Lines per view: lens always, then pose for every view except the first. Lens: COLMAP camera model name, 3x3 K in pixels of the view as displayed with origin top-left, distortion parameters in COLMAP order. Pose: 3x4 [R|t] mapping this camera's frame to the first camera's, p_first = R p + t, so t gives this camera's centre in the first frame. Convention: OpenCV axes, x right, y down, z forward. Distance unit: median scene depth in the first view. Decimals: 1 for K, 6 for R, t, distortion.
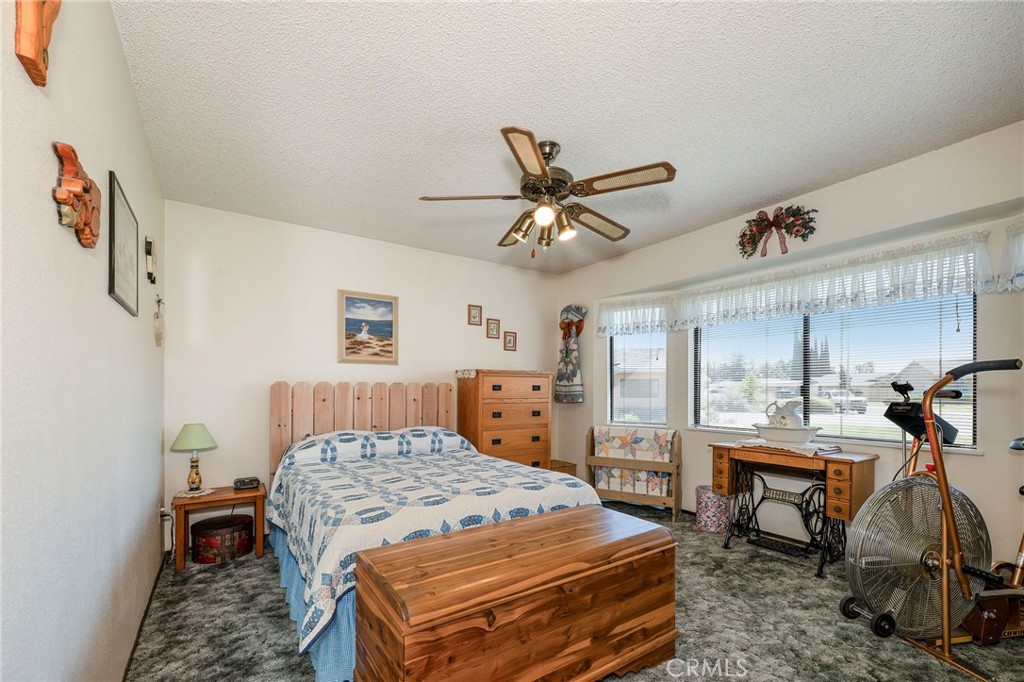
lens RADIAL K [[436.8, 0, 515.5], [0, 436.8, 378.2], [0, 0, 1]] dist [0.000424, 0.000079]
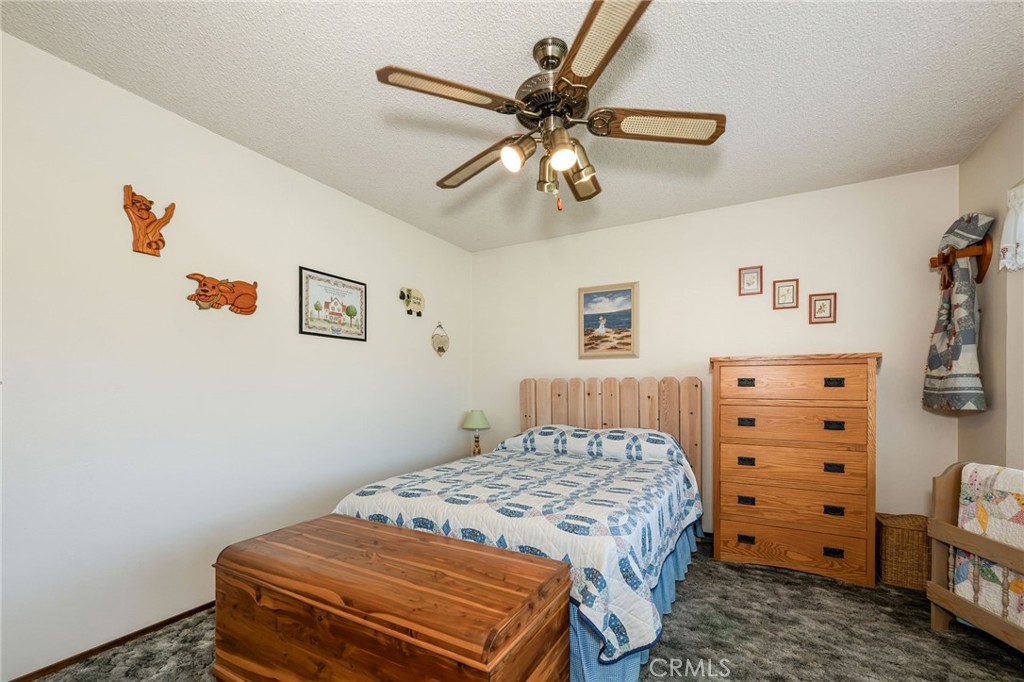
lens RADIAL K [[436.8, 0, 515.5], [0, 436.8, 378.2], [0, 0, 1]] dist [0.000424, 0.000079]
pose [[0.442328, -0.015710, -0.896716, 0.430363], [0.024598, 0.999683, -0.005381, 0.010343], [0.896516, -0.019677, 0.442574, 0.389092]]
